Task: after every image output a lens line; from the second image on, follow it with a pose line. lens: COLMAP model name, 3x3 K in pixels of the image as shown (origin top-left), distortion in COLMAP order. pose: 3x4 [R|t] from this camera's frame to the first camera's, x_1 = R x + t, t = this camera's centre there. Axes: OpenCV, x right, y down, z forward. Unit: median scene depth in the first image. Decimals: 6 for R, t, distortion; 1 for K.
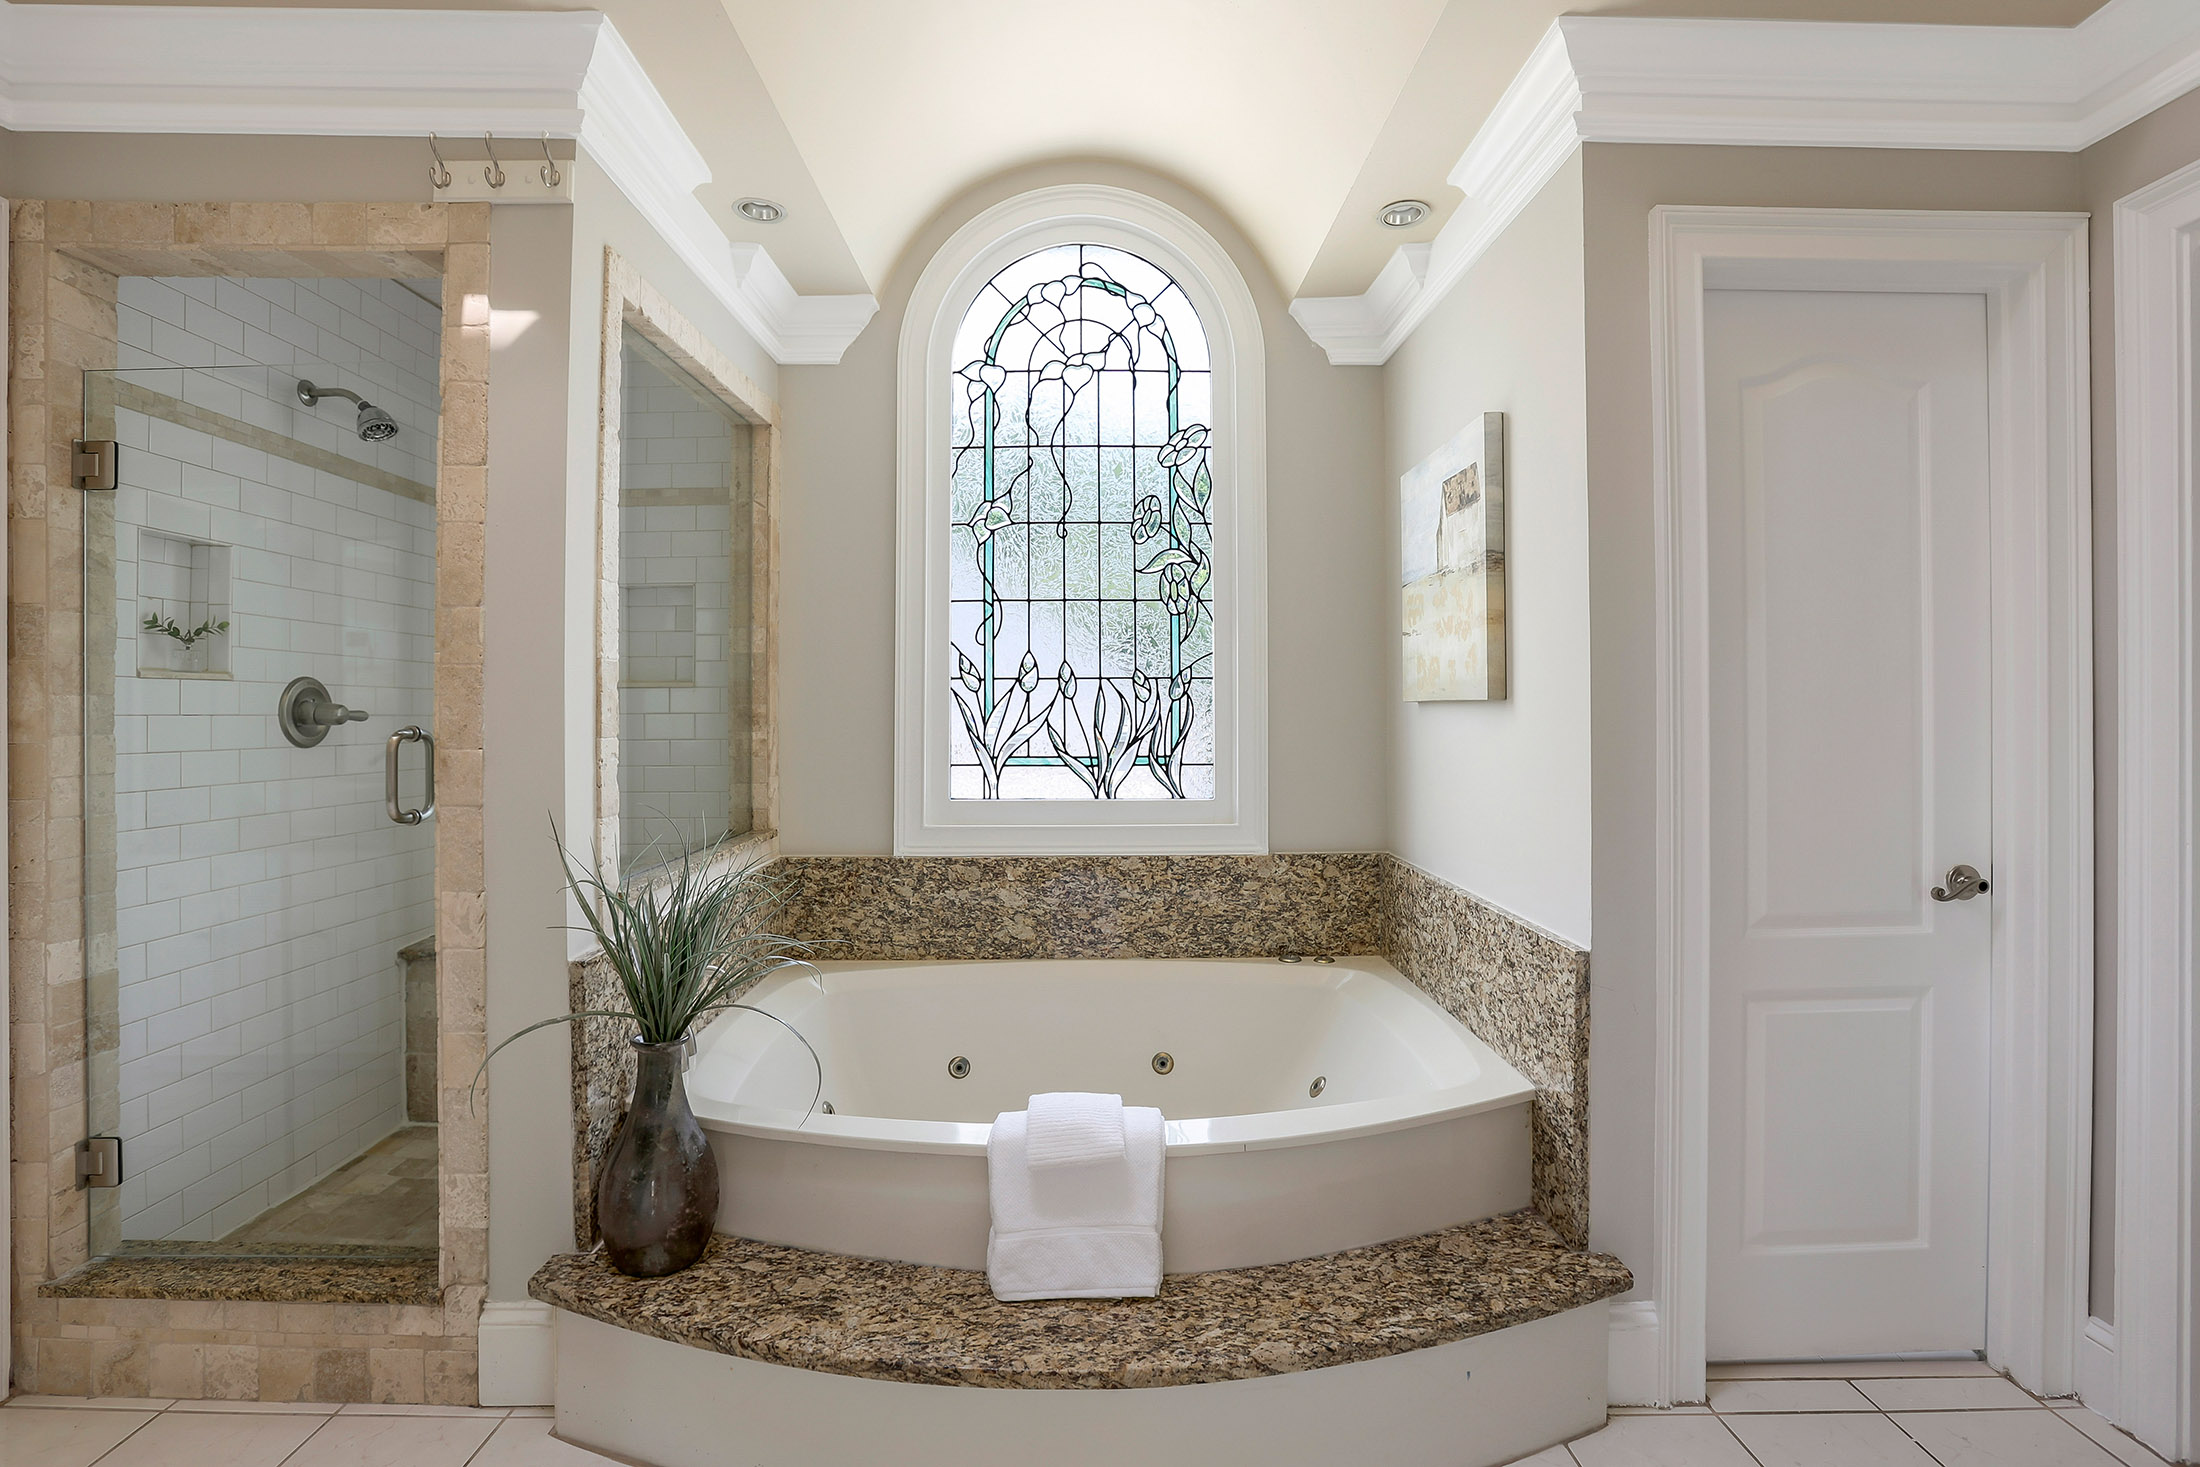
lens RADIAL K [[1058.5, 0, 1125.2], [0, 1058.5, 689.6], [0, 0, 1]] dist [-0.058534, 0.021677]
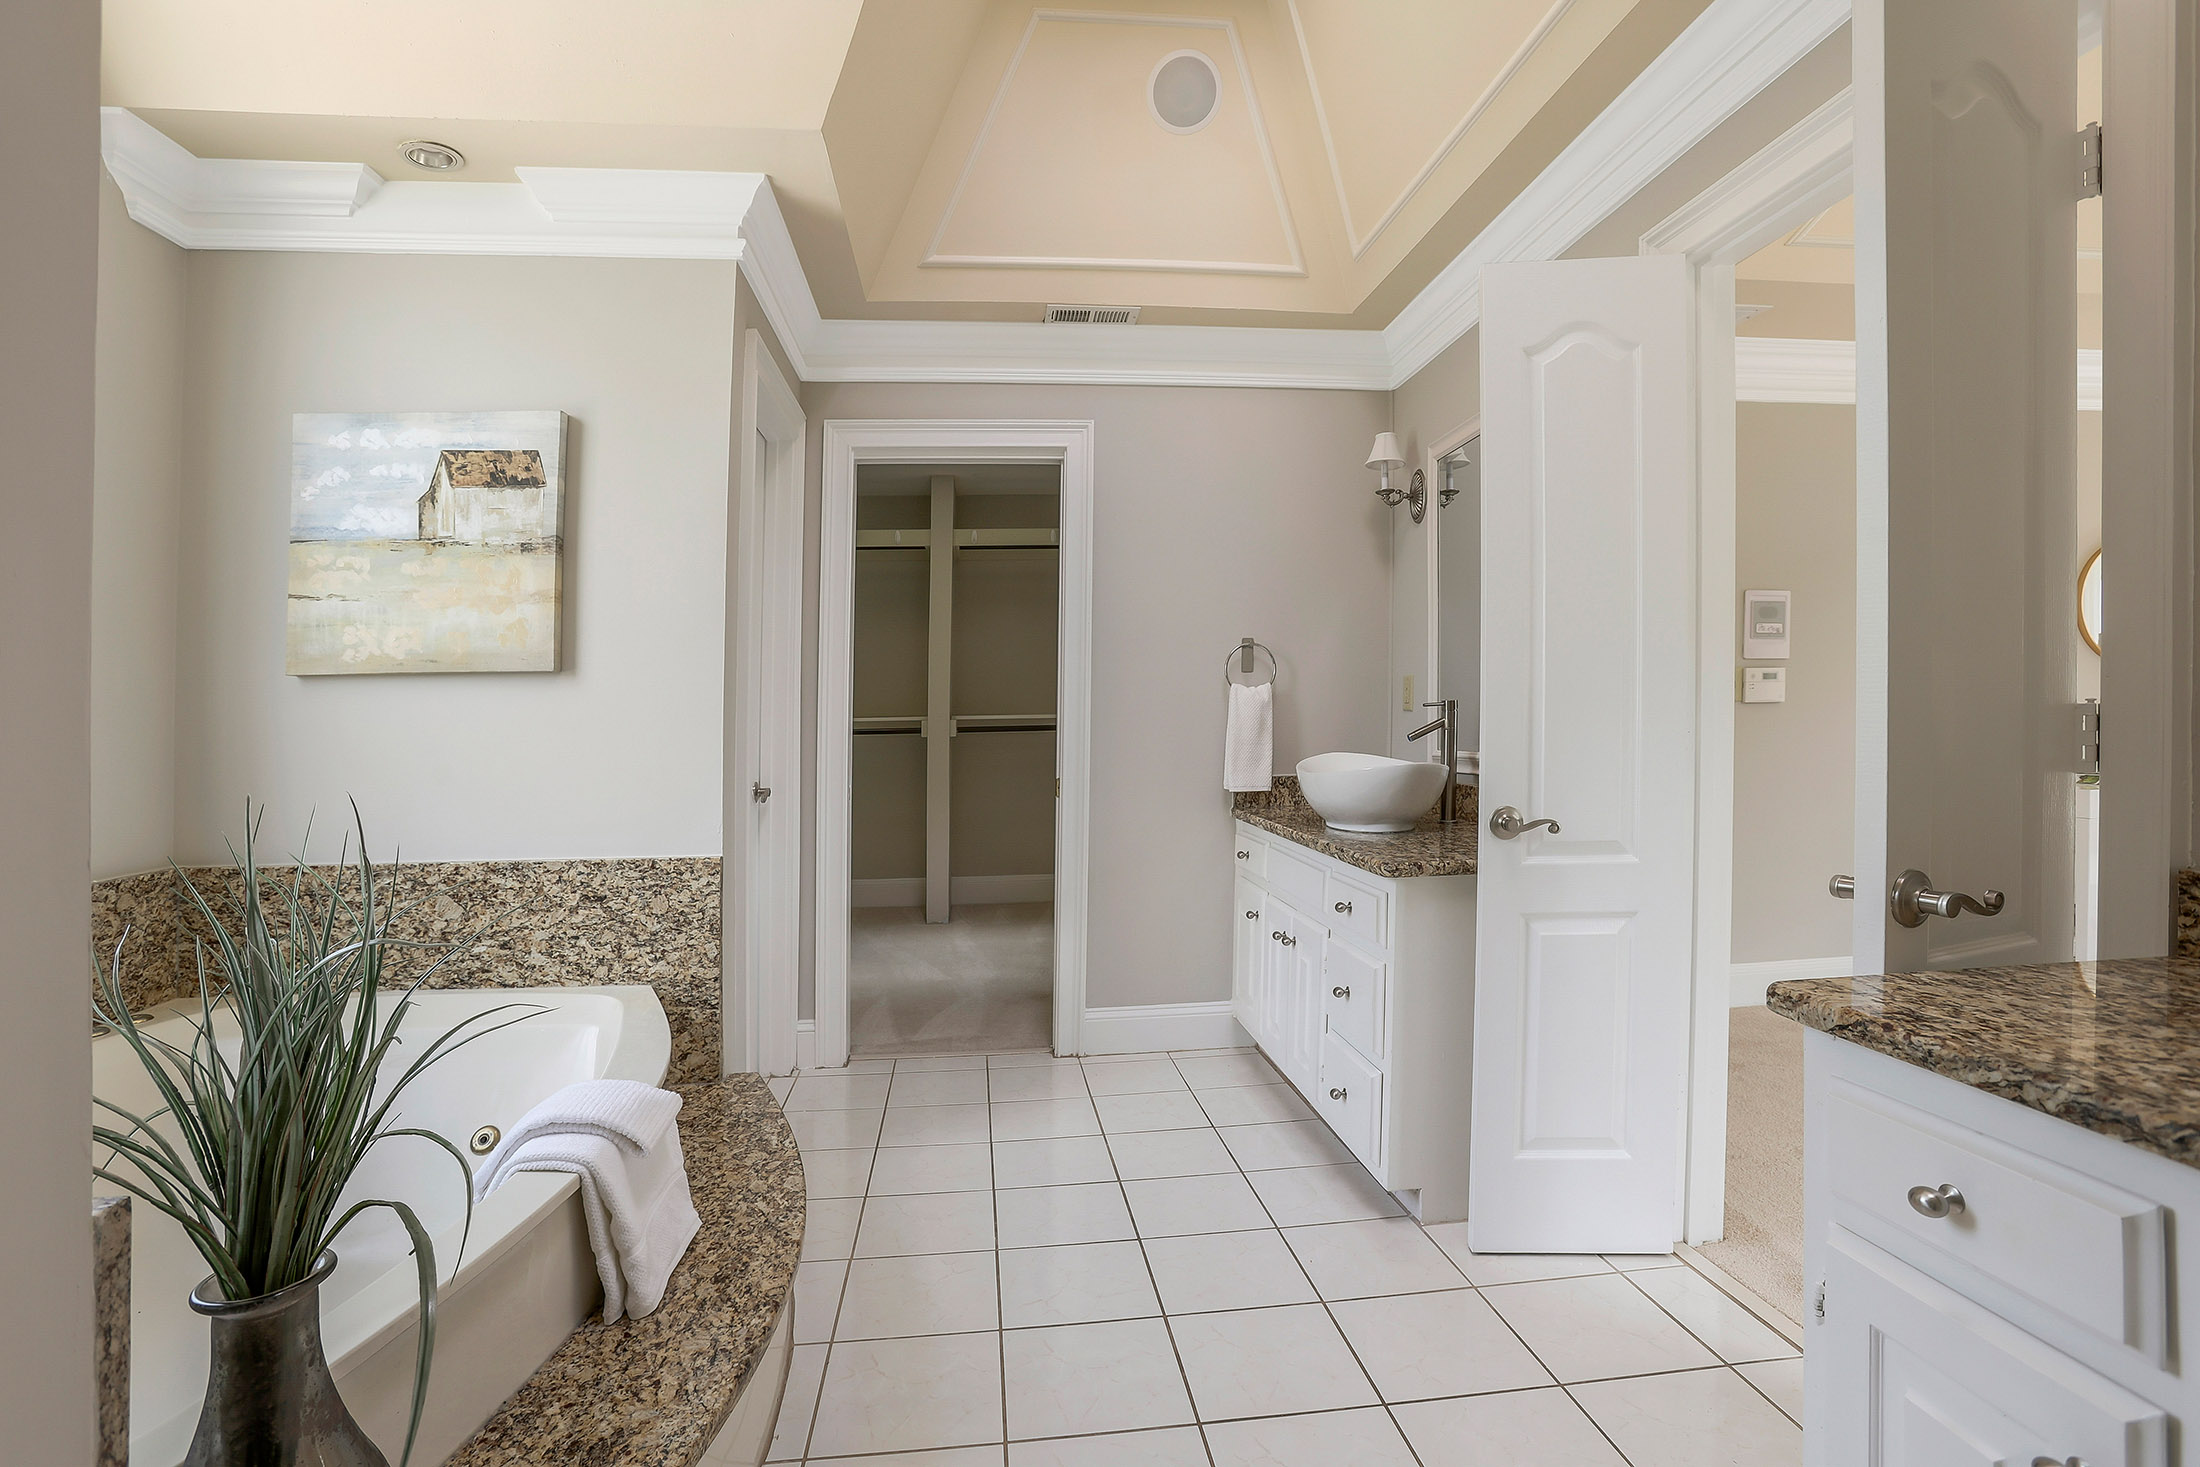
lens RADIAL K [[1058.5, 0, 1063.3], [0, 1058.5, 748.9], [0, 0, 1]] dist [-0.058534, 0.021677]
pose [[-0.084426, -0.027288, 0.996056, -0.584800], [-0.003211, 0.999627, 0.027114, 0.044607], [-0.996425, -0.000909, -0.084483, 0.413323]]
